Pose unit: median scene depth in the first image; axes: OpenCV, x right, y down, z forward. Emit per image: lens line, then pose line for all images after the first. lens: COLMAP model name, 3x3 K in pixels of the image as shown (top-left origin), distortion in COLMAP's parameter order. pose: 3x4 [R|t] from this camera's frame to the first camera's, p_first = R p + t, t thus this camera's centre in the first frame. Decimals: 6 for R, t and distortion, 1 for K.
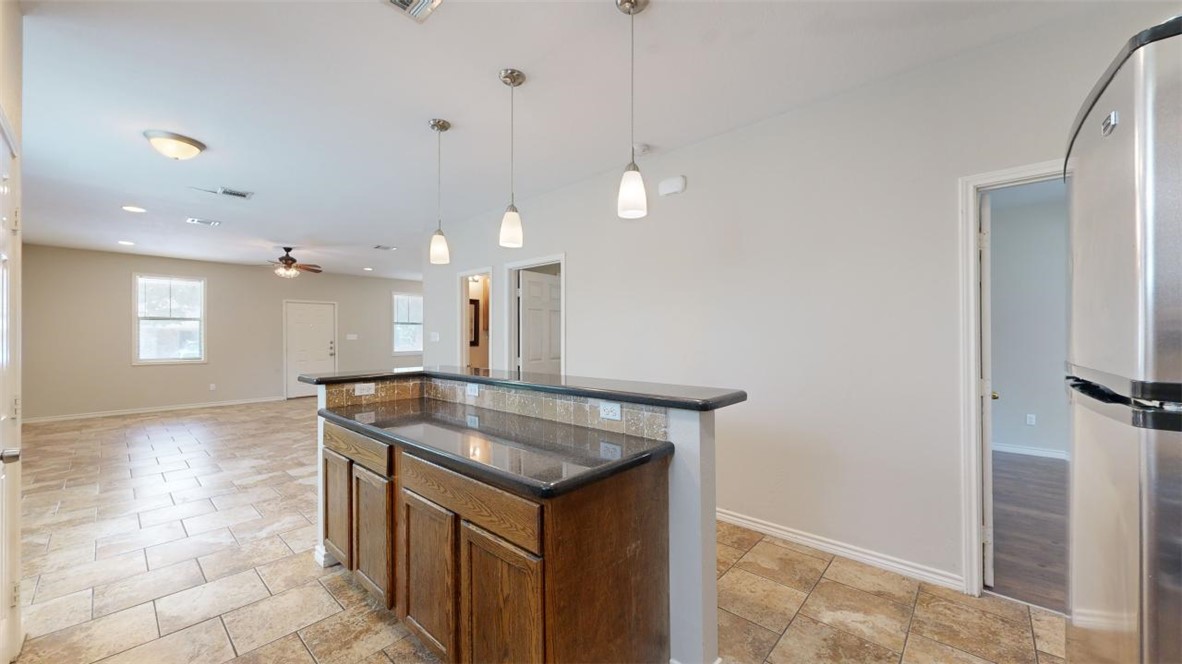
lens RADIAL K [[433.5, 0, 593.6], [0, 433.5, 333.7], [0, 0, 1]] dist [-0.001211, -0.000097]
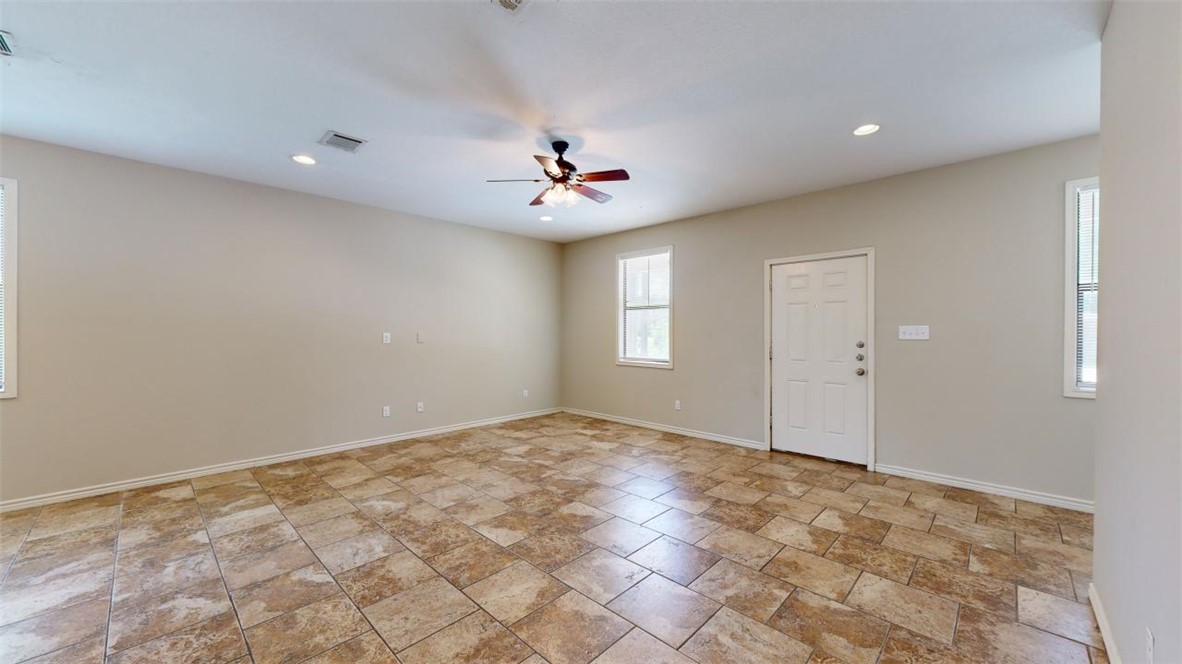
lens RADIAL K [[433.5, 0, 593.6], [0, 433.5, 333.7], [0, 0, 1]] dist [-0.001211, -0.000097]
pose [[-0.038486, 0.006407, -0.999239, -0.482972], [0.002328, 0.999977, 0.006322, 0.016693], [0.999256, -0.002082, -0.038500, 2.217070]]
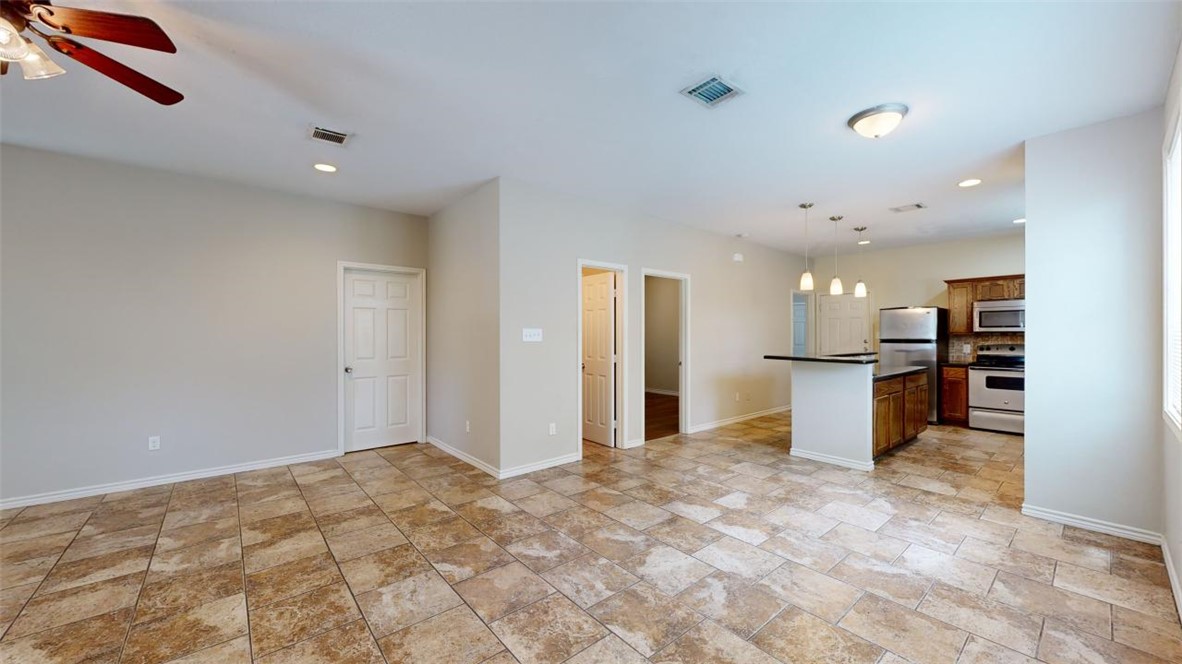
lens RADIAL K [[433.5, 0, 593.6], [0, 433.5, 333.7], [0, 0, 1]] dist [-0.001211, -0.000097]
pose [[0.140416, 0.009463, 0.990047, -1.861115], [-0.005369, 0.999947, -0.008796, 0.019640], [-0.990078, -0.004081, 0.140460, 1.396165]]
